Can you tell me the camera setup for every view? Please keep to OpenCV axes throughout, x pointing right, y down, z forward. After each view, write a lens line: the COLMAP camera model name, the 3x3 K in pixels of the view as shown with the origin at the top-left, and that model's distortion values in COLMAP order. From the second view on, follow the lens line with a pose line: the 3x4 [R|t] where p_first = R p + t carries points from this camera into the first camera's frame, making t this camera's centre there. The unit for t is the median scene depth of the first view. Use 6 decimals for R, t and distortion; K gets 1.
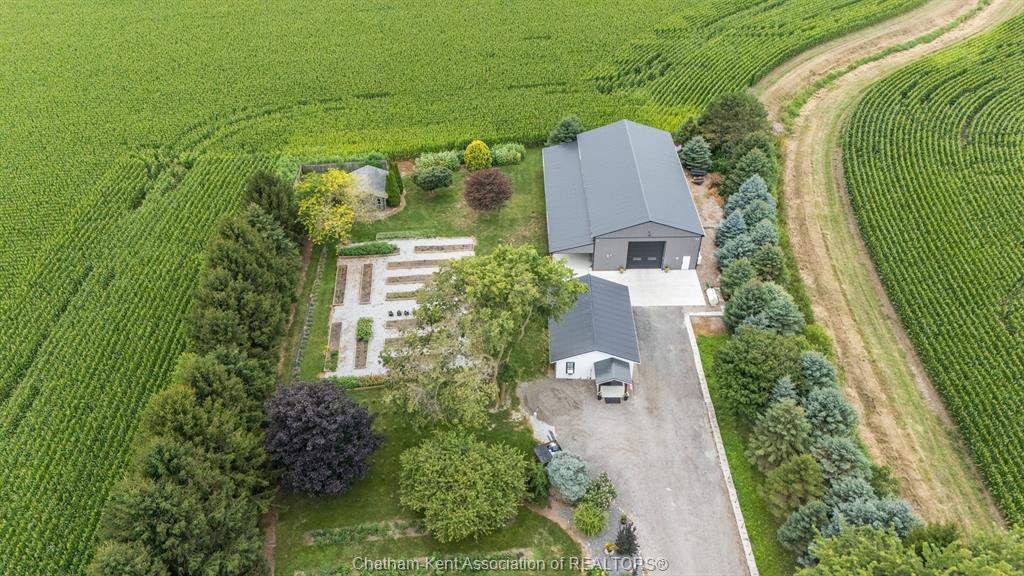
lens RADIAL K [[754.7, 0, 515.6], [0, 754.7, 284.4], [0, 0, 1]] dist [0.064538, -0.029113]
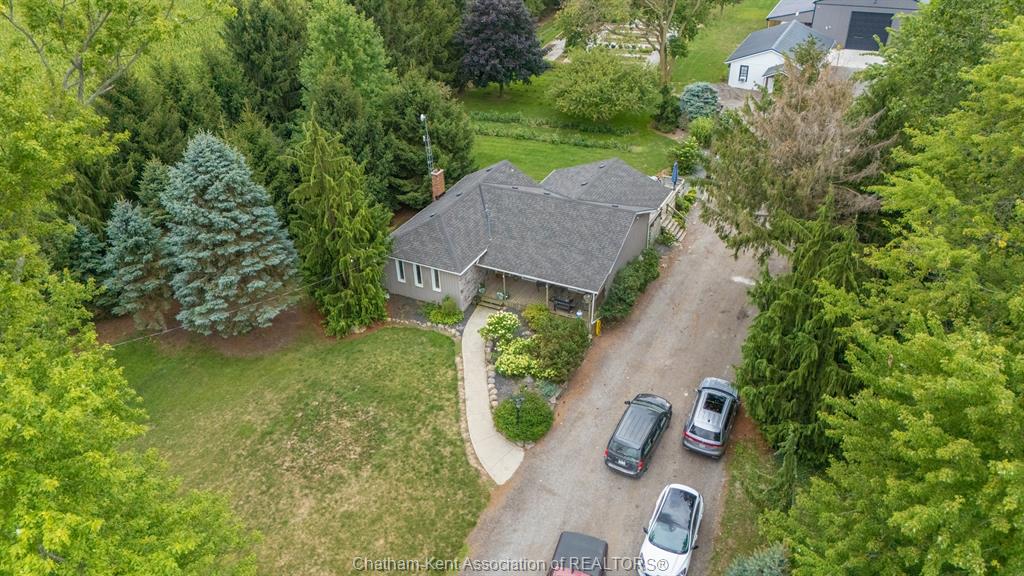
lens RADIAL K [[754.7, 0, 514.3], [0, 754.7, 290.6], [0, 0, 1]] dist [0.064538, -0.029113]
pose [[0.893696, 0.229407, -0.385590, 0.271880], [-0.268731, 0.961887, -0.050573, 0.552093], [0.359292, 0.148817, 0.921283, -0.016157]]
